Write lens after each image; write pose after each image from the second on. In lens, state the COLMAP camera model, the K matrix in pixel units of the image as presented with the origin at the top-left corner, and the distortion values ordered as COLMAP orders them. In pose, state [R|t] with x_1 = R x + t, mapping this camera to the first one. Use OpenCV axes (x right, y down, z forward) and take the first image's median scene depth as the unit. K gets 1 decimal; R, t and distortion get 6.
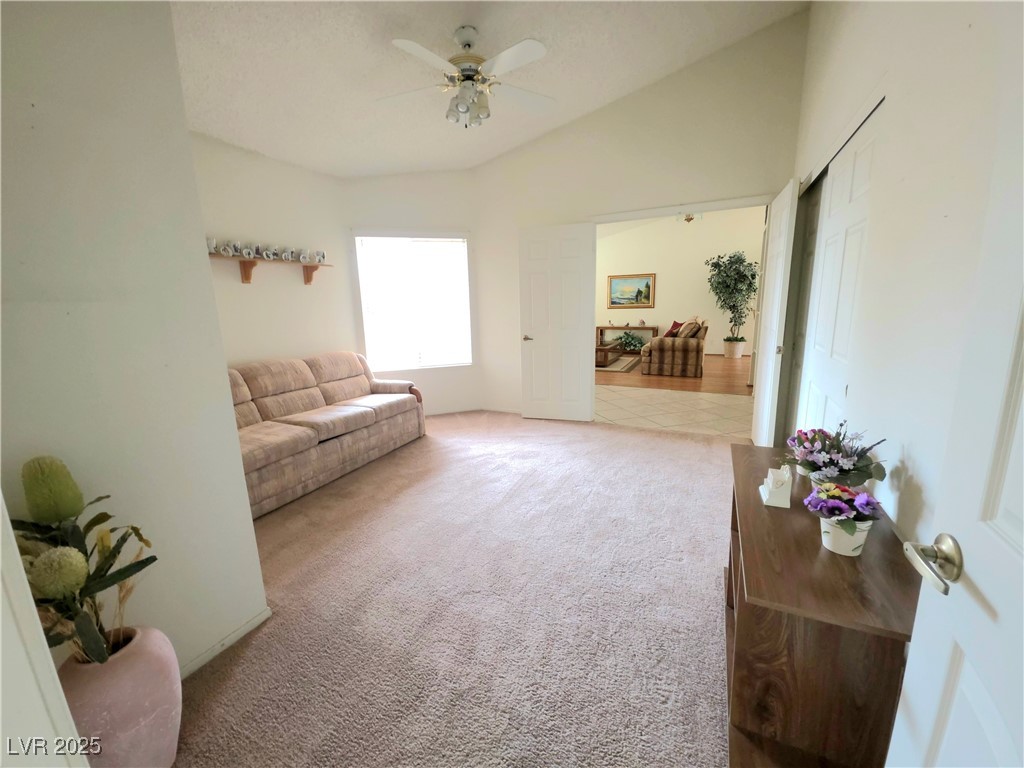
lens RADIAL K [[410.1, 0, 513.5], [0, 410.1, 381.1], [0, 0, 1]] dist [0.006119, -0.000191]
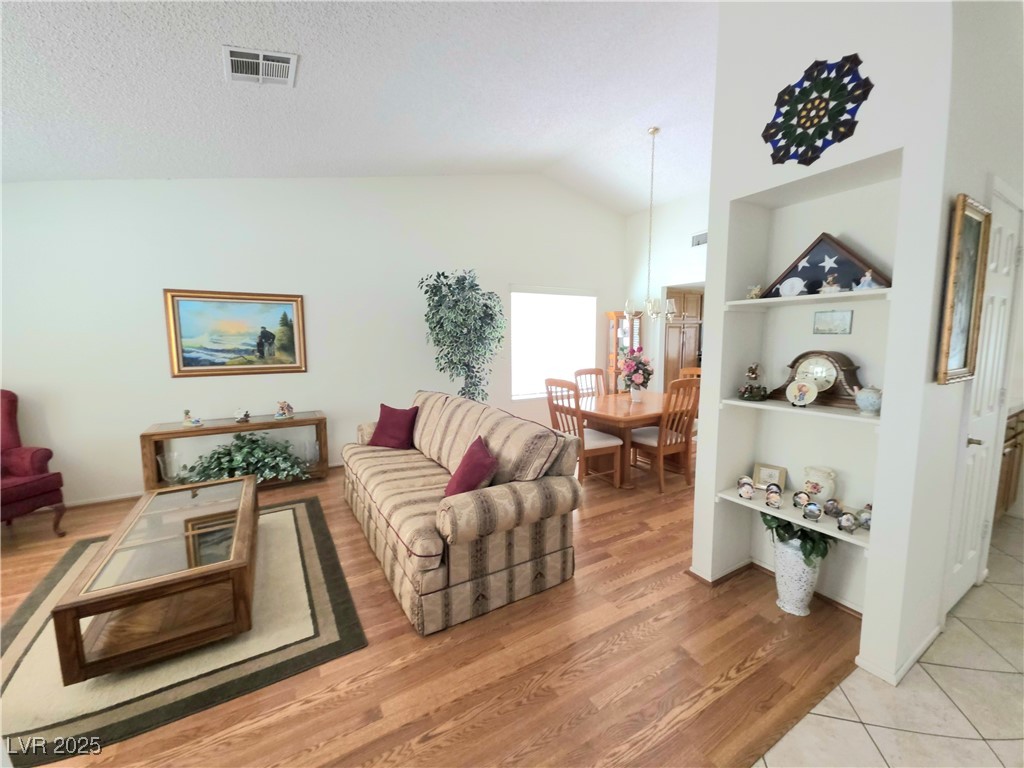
lens RADIAL K [[410.1, 0, 513.5], [0, 410.1, 381.1], [0, 0, 1]] dist [0.006119, -0.000191]
pose [[0.551981, -0.063301, 0.831451, 0.097010], [0.148426, 0.988650, -0.023268, -0.125969], [-0.820541, 0.136252, 0.555111, 0.576642]]
